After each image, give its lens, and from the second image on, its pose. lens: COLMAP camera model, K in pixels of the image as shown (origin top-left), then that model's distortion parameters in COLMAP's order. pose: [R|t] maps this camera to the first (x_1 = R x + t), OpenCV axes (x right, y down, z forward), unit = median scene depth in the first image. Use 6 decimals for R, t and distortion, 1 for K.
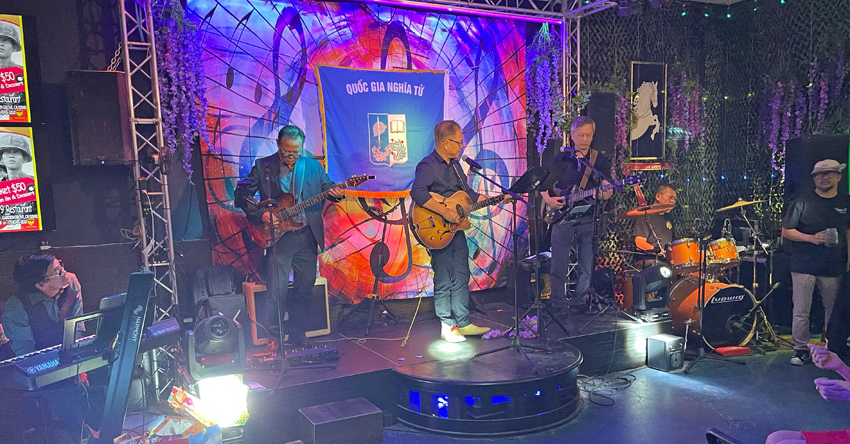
lens RADIAL K [[670.1, 0, 447.5], [0, 670.1, 264.1], [0, 0, 1]] dist [0.101253, -0.132712]
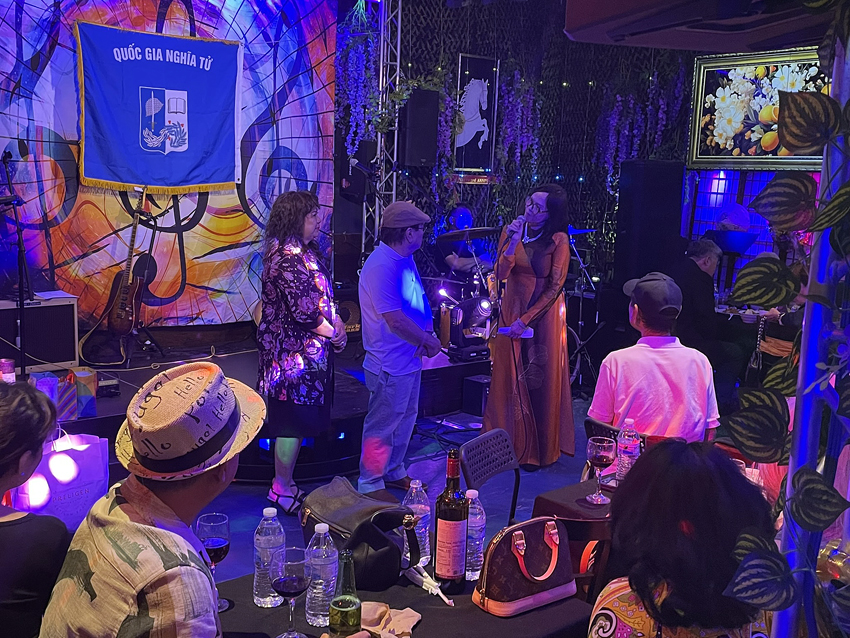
lens RADIAL K [[956.9, 0, 433.5], [0, 956.9, 305.7], [0, 0, 1]] dist [0.123884, -0.228933]
pose [[0.969201, 0.038307, 0.243272, -0.042083], [-0.043108, 0.998966, 0.014441, -0.002306], [-0.242468, -0.024483, 0.969851, -0.172586]]
